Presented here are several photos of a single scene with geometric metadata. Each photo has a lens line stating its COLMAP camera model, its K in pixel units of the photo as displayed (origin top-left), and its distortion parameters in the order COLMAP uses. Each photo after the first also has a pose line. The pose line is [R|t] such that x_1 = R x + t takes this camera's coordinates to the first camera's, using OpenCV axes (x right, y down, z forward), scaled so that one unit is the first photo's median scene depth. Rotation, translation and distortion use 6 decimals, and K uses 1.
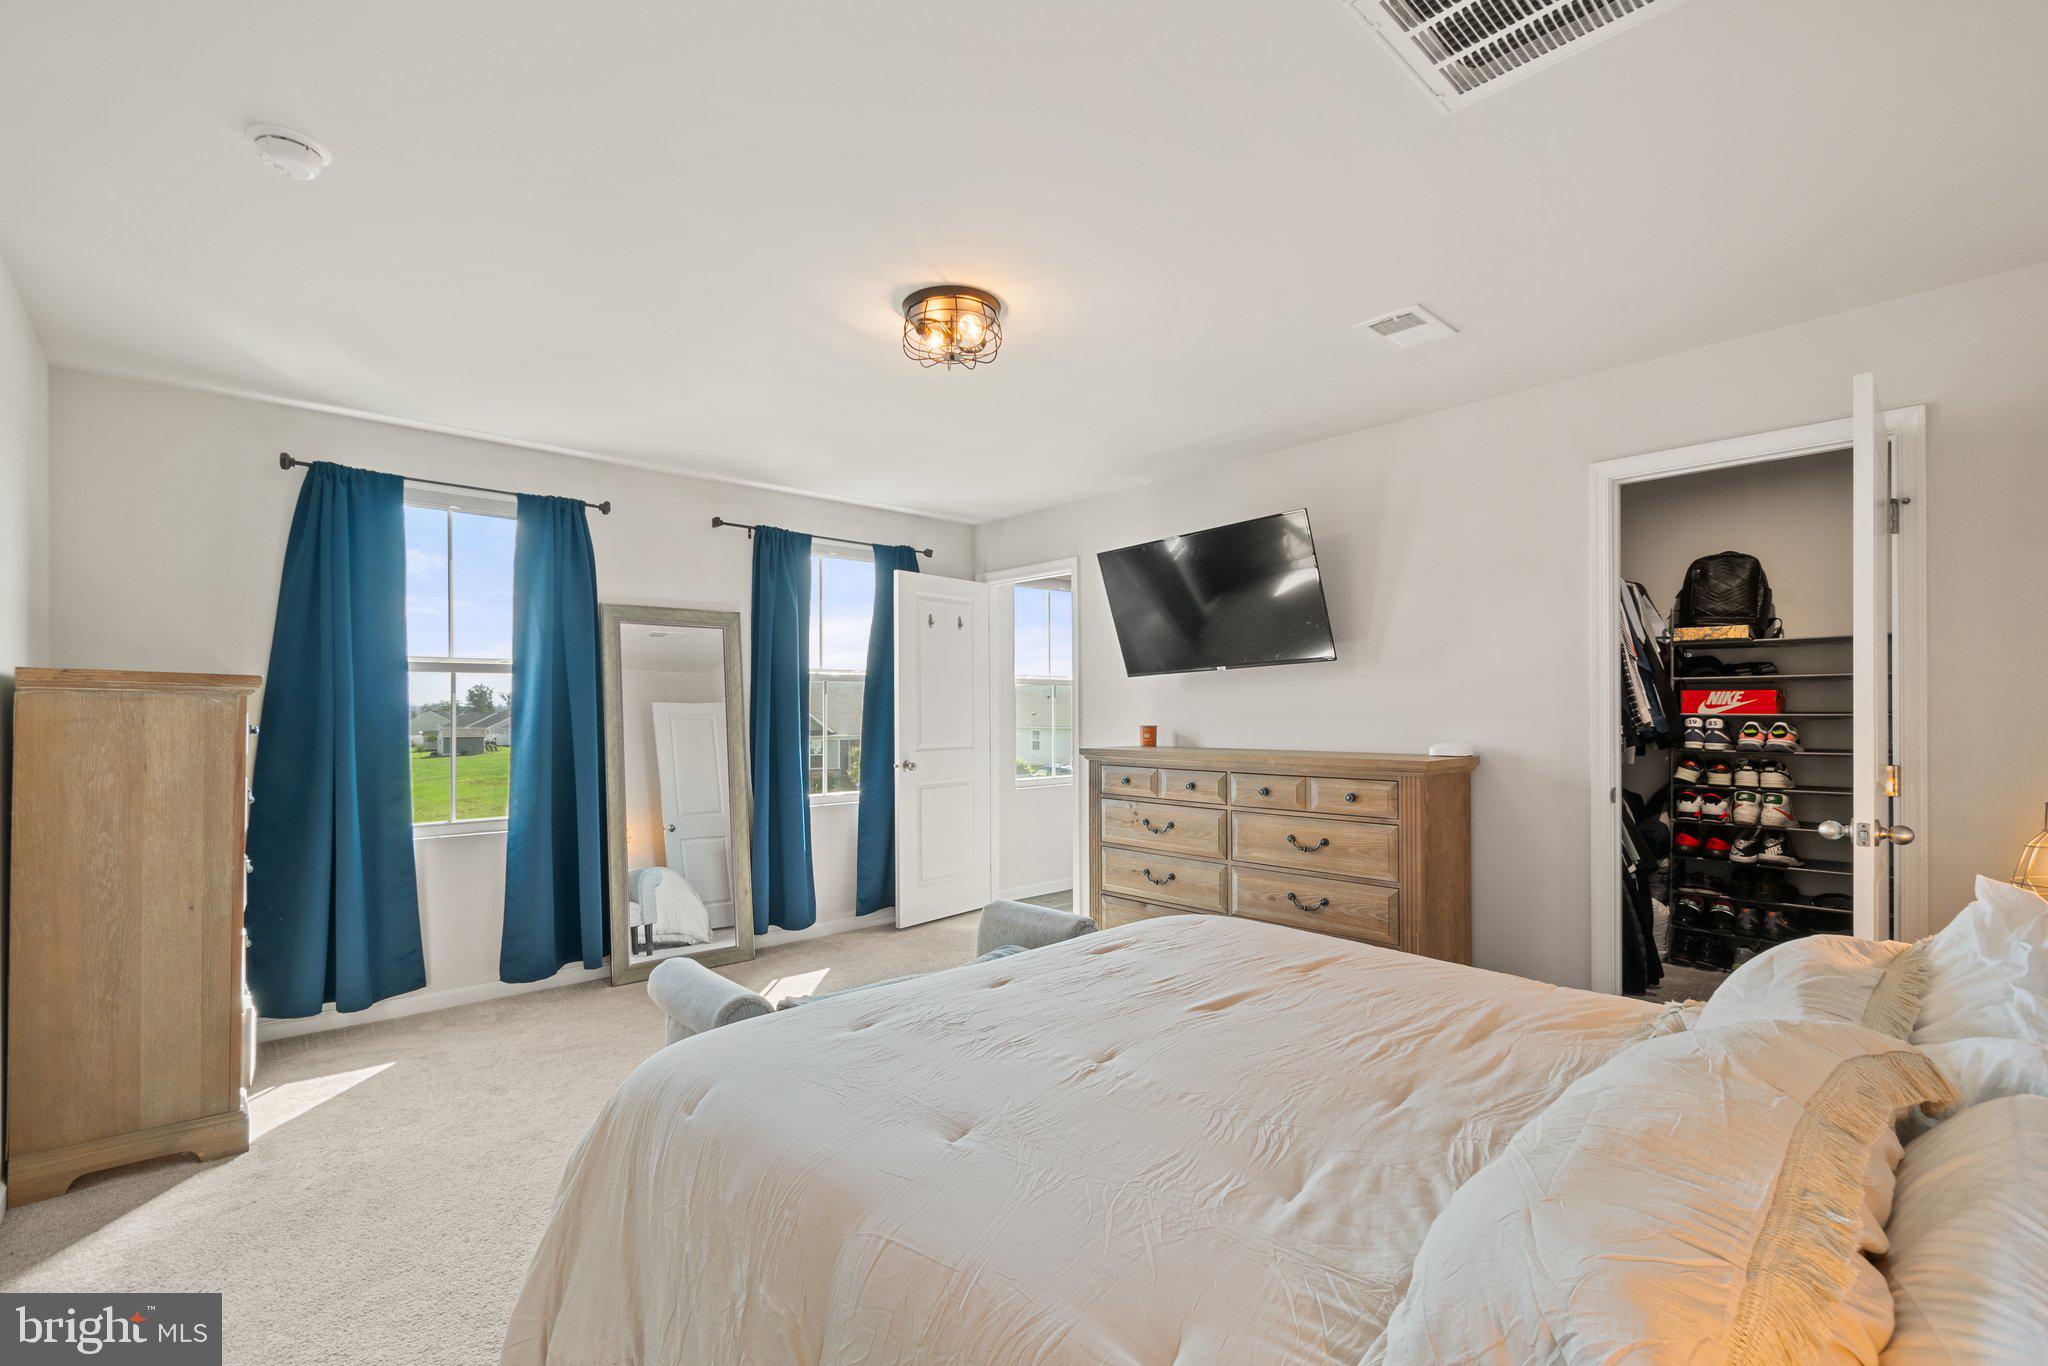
lens RADIAL K [[893.1, 0, 1007.1], [0, 893.1, 684.2], [0, 0, 1]] dist [0.002907, 0.000100]
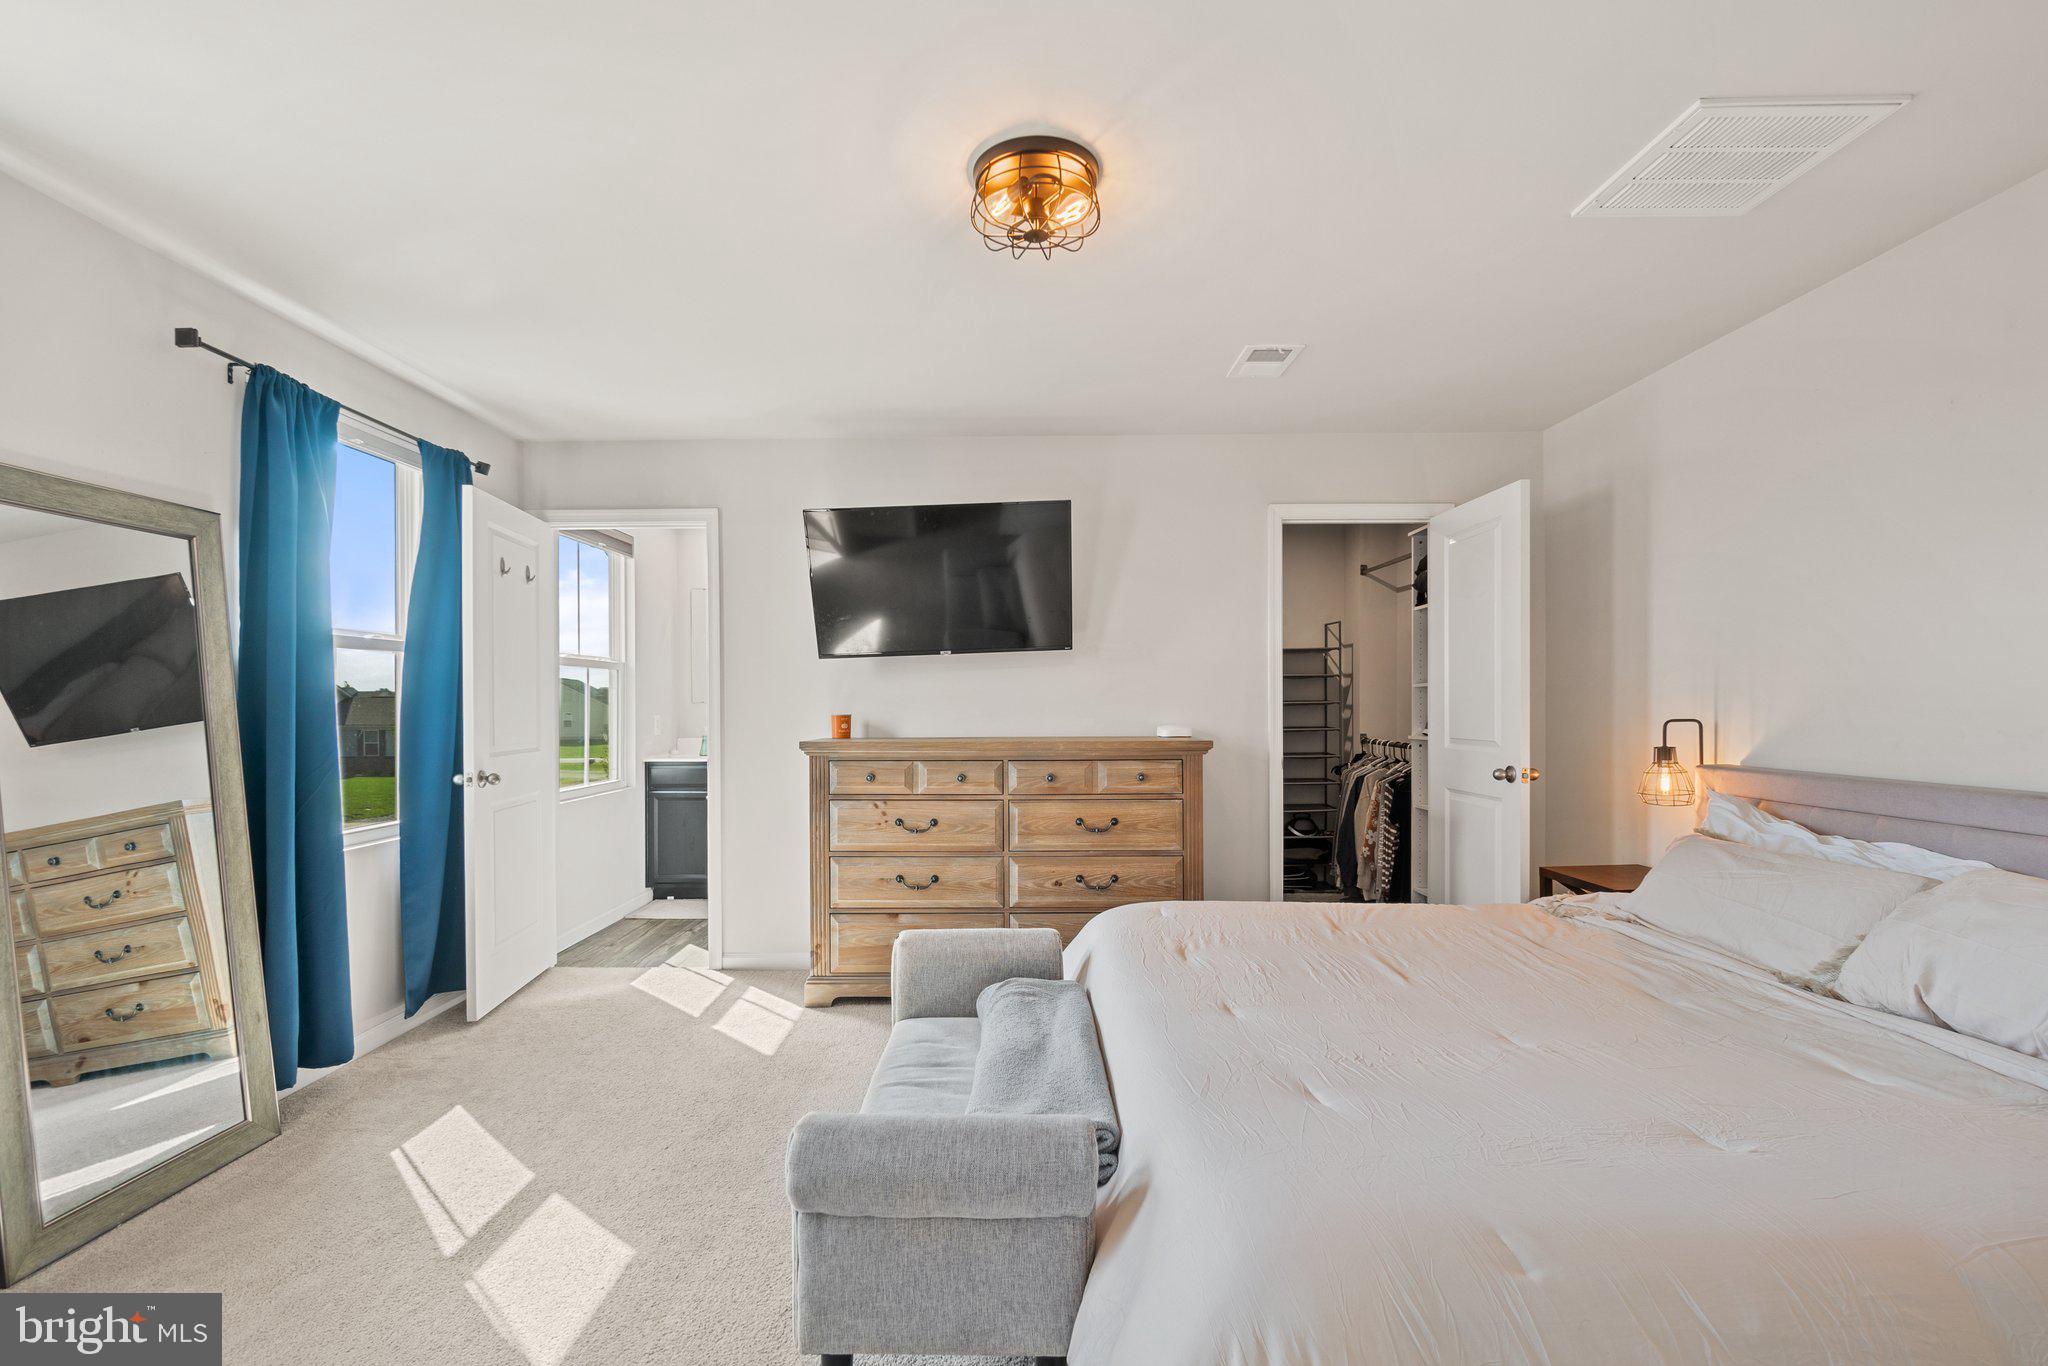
lens RADIAL K [[898.8, 0, 996.8], [0, 898.8, 682.7], [0, 0, 1]] dist [-0.001787, -0.000440]
pose [[0.685525, 0.018138, 0.727823, -0.456516], [-0.020571, 0.999773, -0.005539, 0.019956], [-0.727758, -0.011175, 0.685743, 0.337998]]
